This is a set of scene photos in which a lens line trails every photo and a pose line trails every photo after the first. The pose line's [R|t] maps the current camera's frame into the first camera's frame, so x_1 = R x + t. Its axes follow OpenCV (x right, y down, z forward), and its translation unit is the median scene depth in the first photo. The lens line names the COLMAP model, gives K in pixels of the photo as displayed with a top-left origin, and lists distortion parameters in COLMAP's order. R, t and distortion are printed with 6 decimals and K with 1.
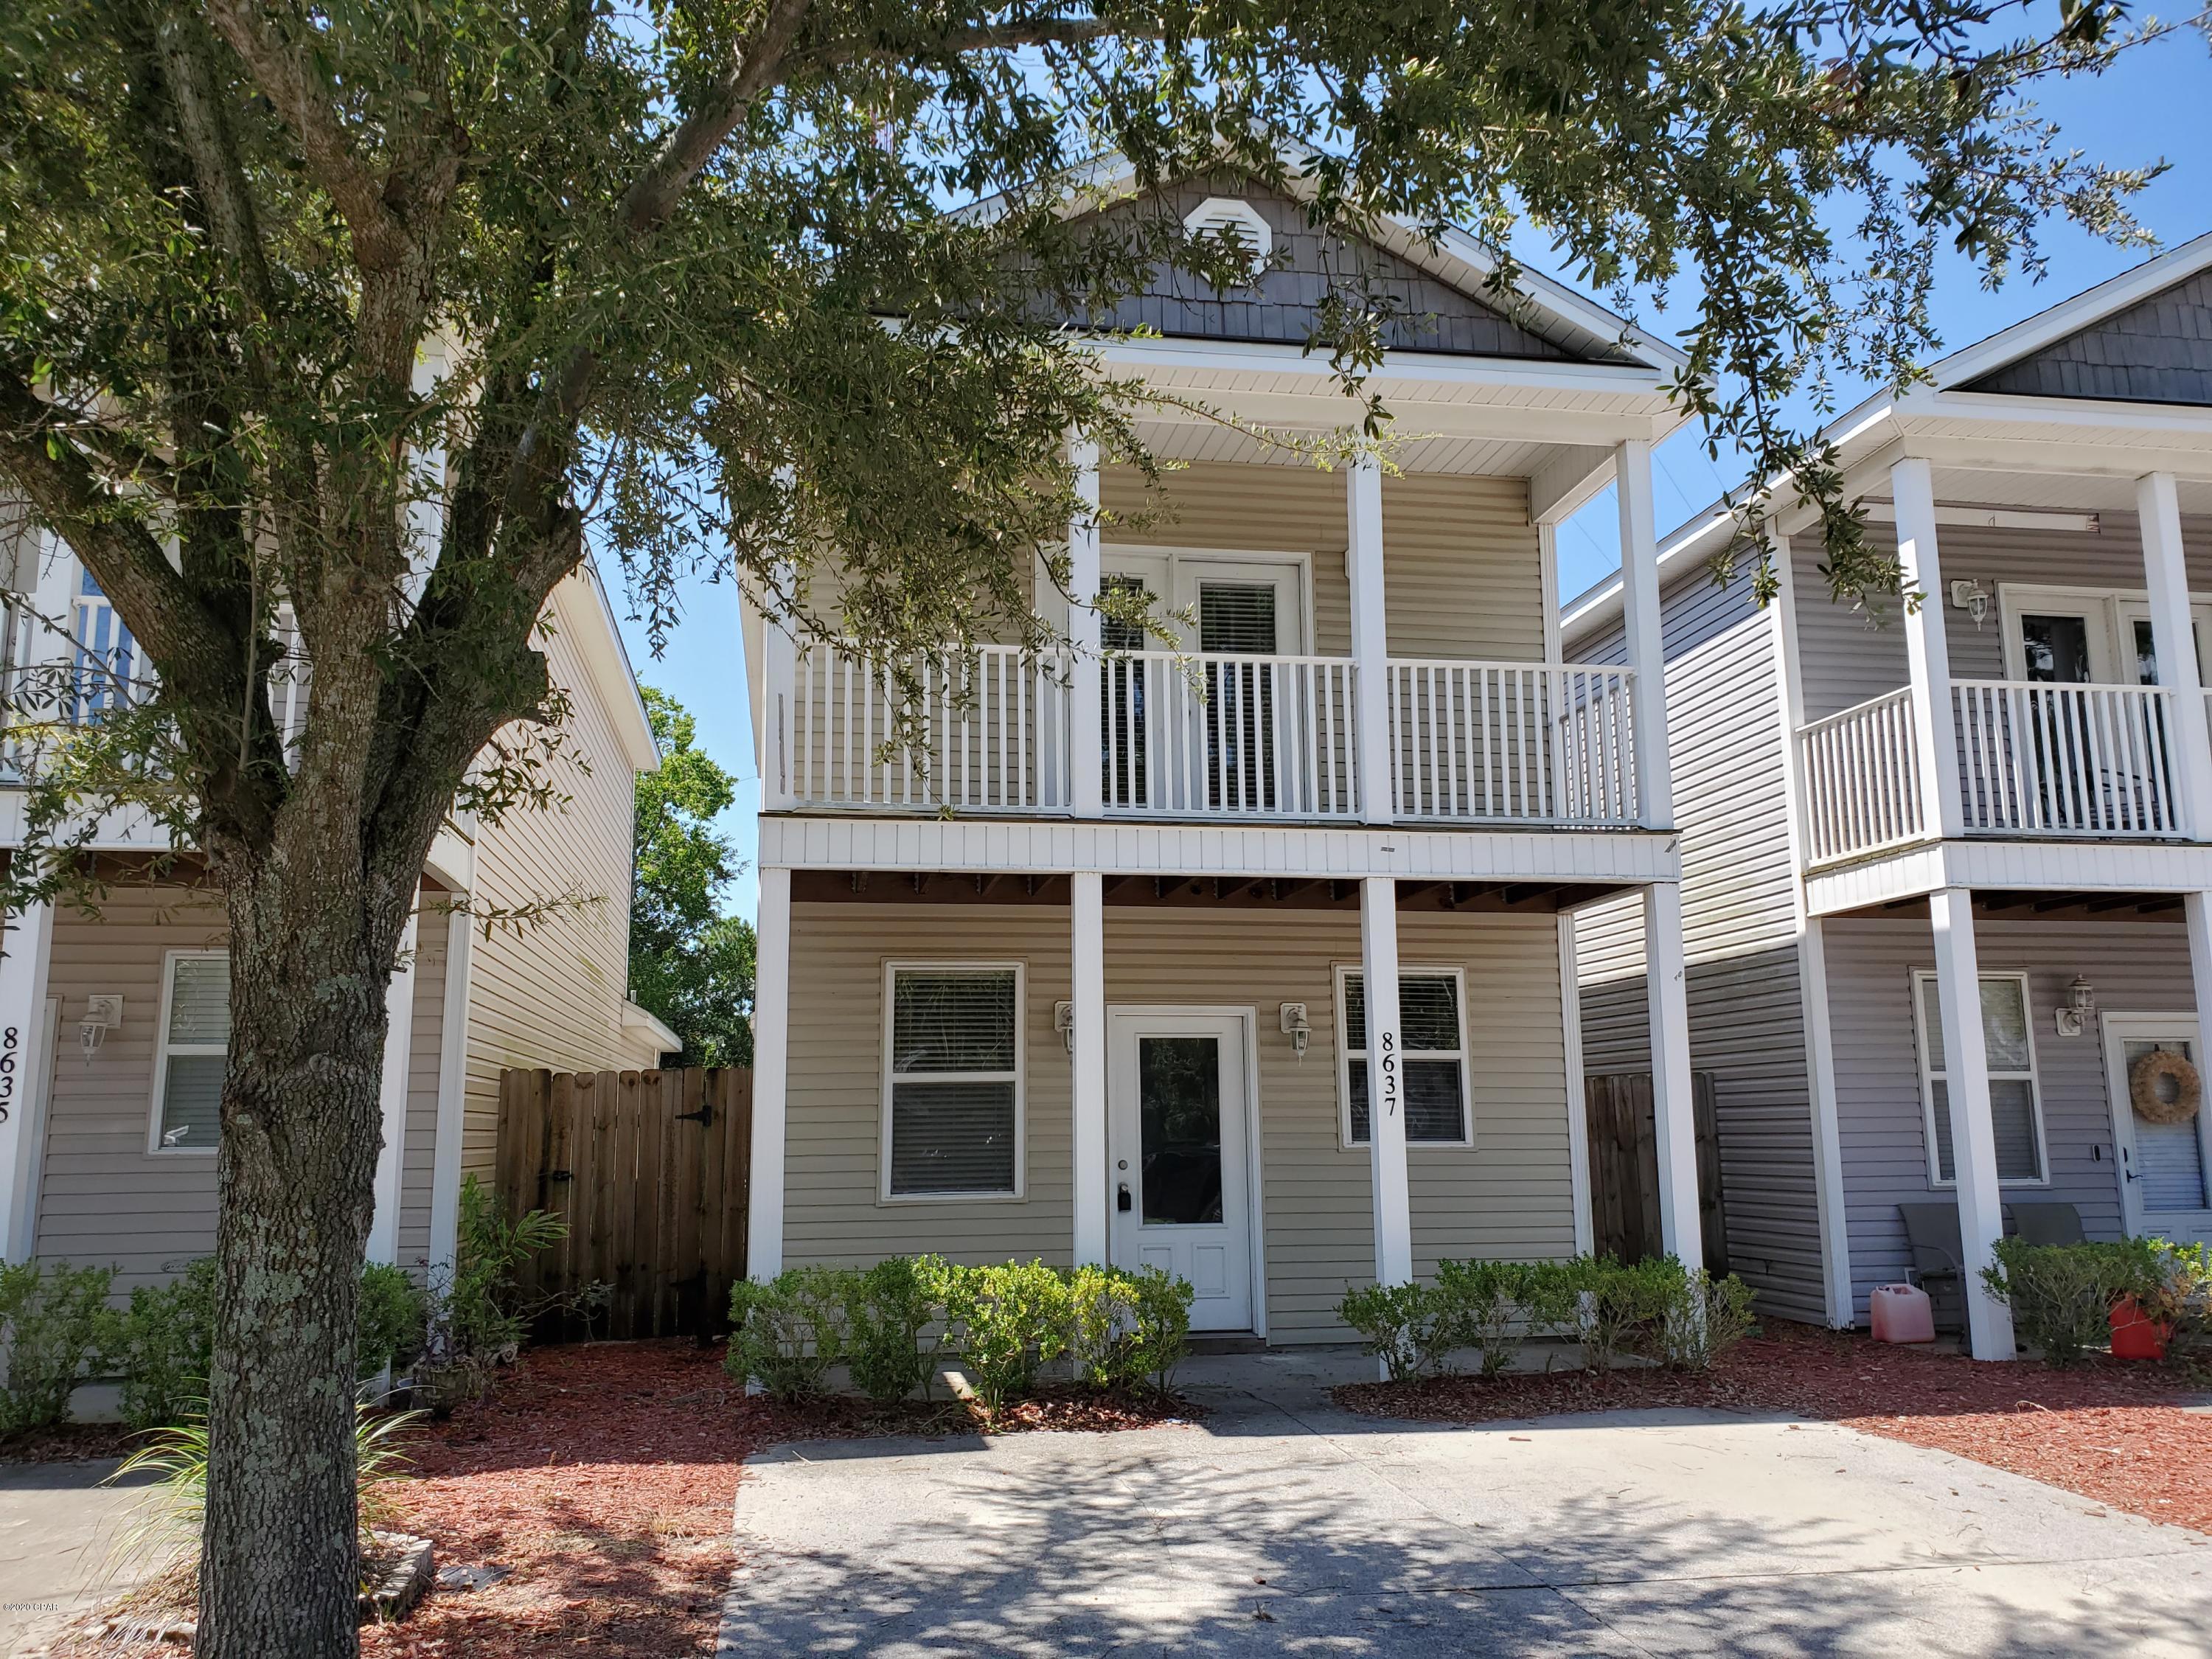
lens RADIAL K [[1737.5, 0, 1106.0], [0, 1737.5, 829.5], [0, 0, 1]] dist [-0.011685, 0.054328]
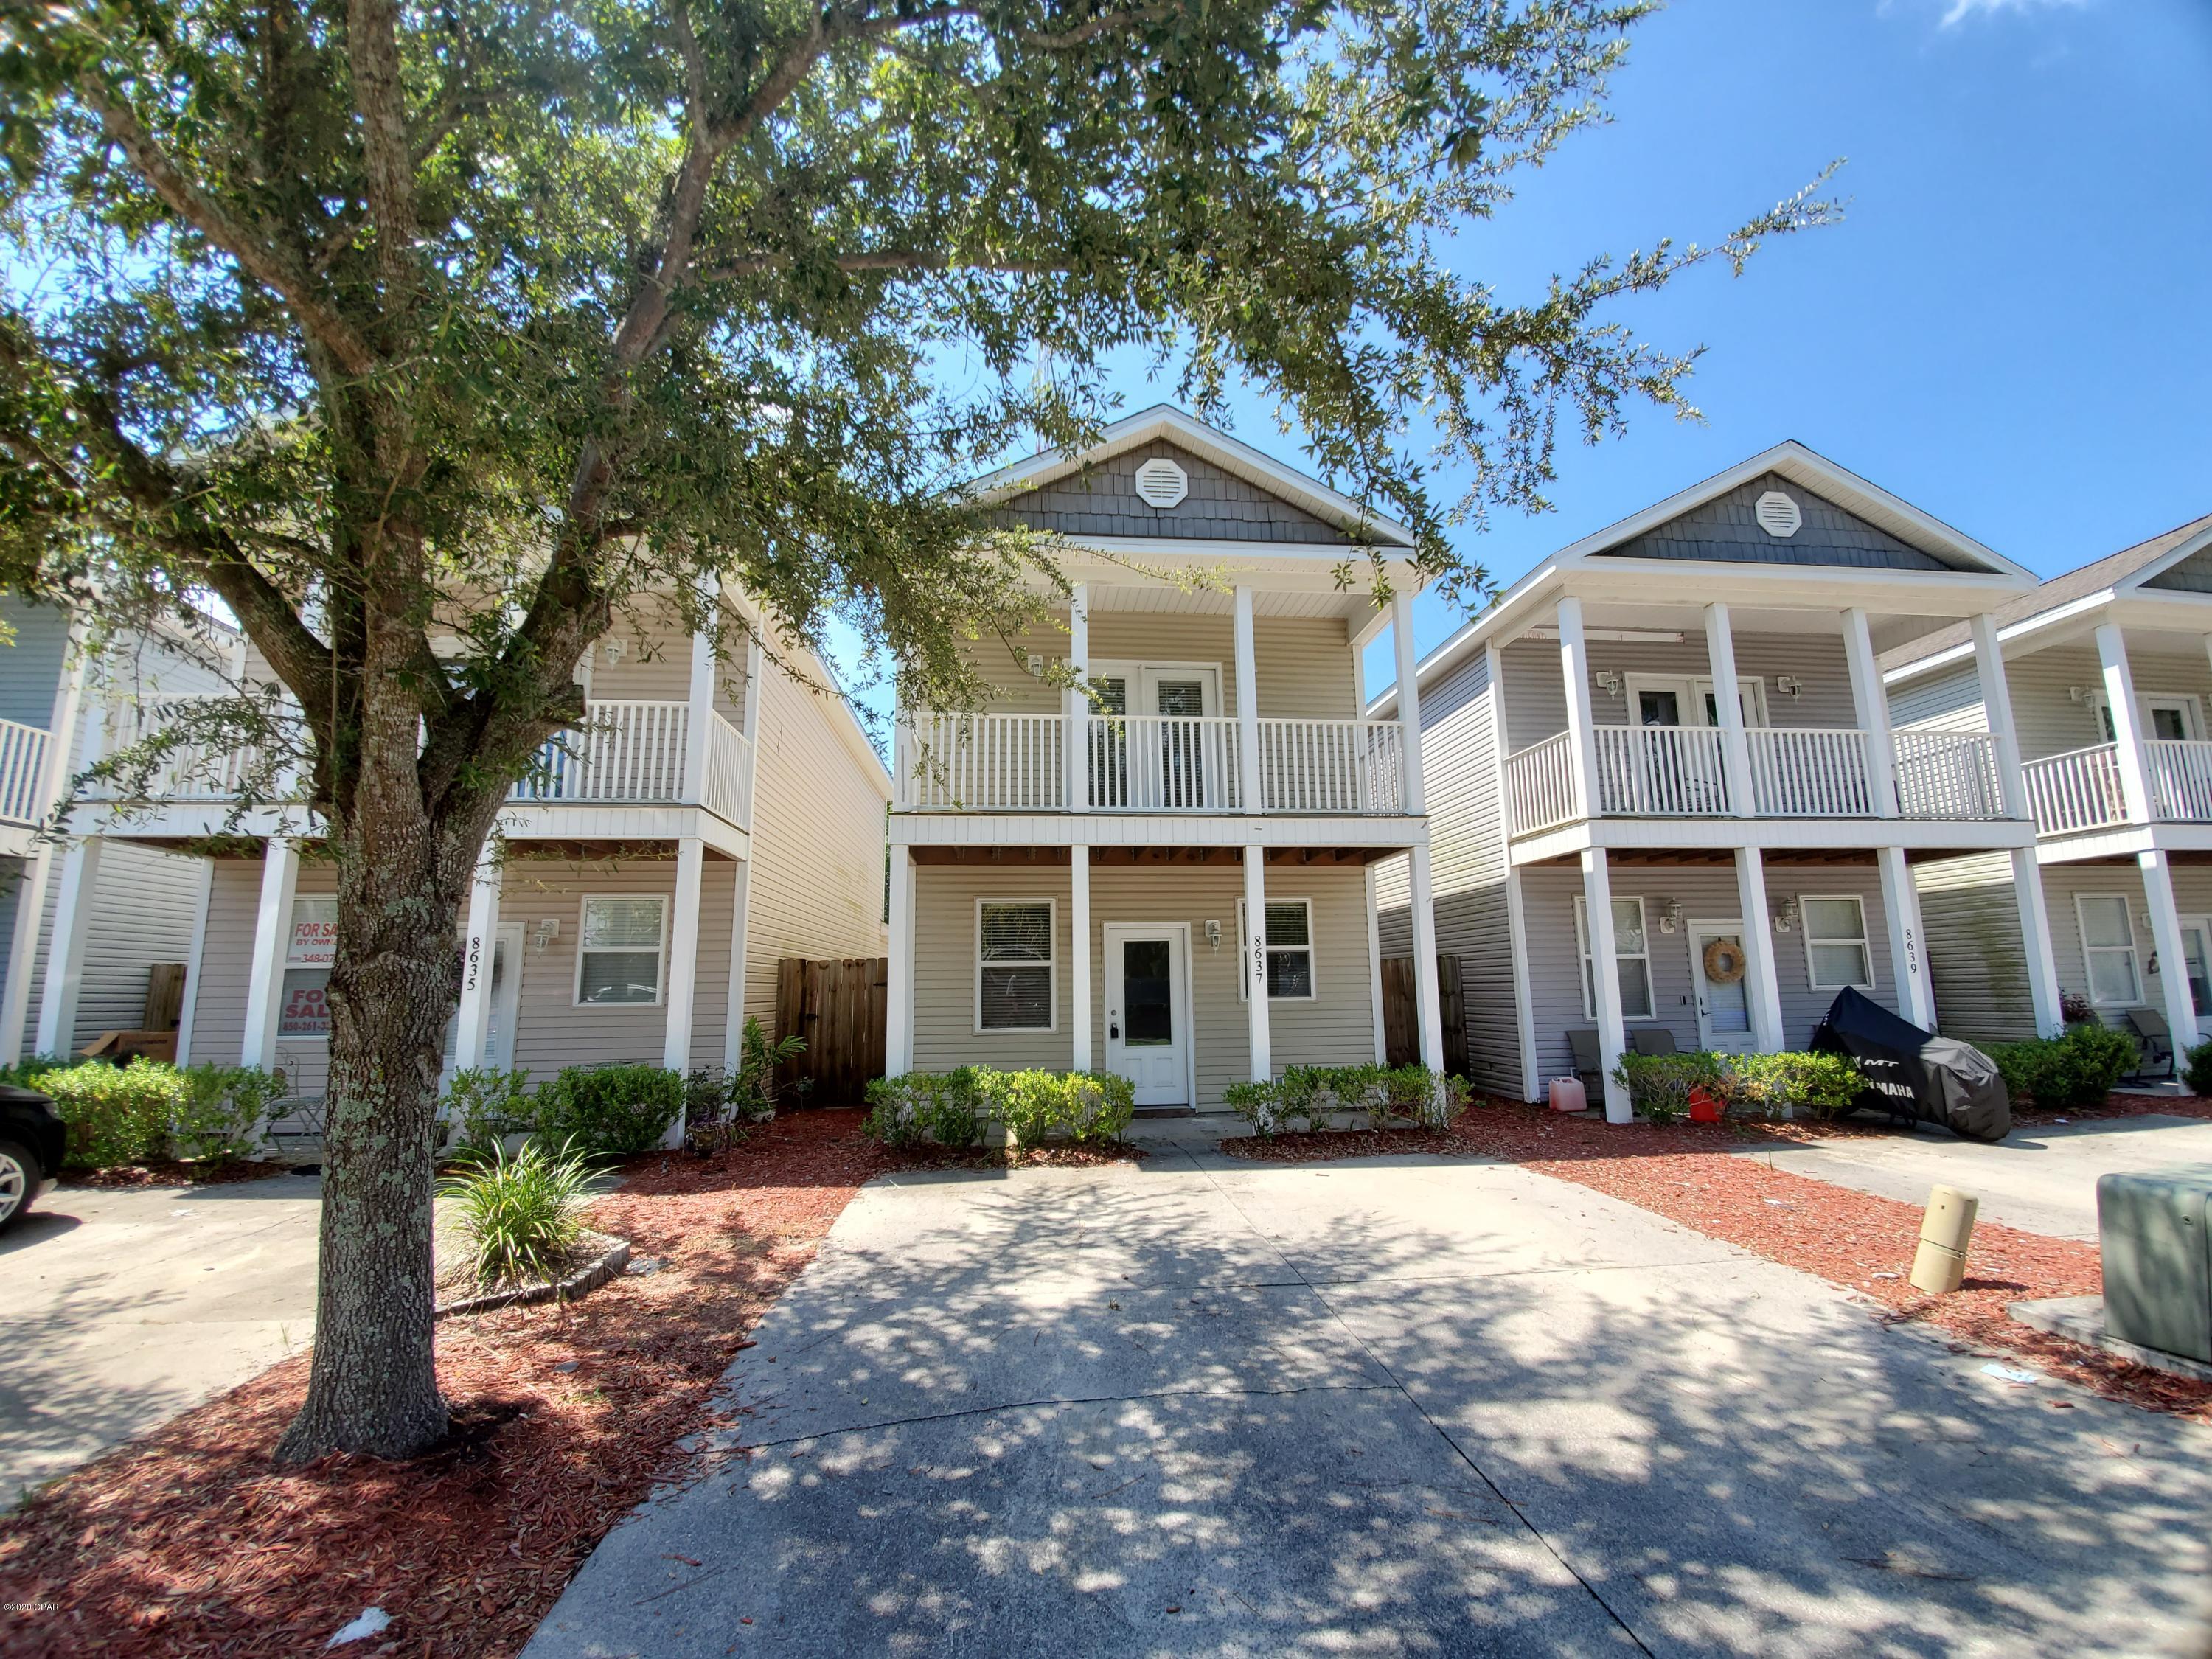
lens RADIAL K [[890.5, 0, 1107.4], [0, 890.5, 846.4], [0, 0, 1]] dist [0.001381, 0.000003]
pose [[0.997733, -0.015162, -0.065574, 0.071781], [0.016111, 0.999773, 0.013968, 0.013933], [0.065347, -0.014992, 0.997750, 0.102221]]
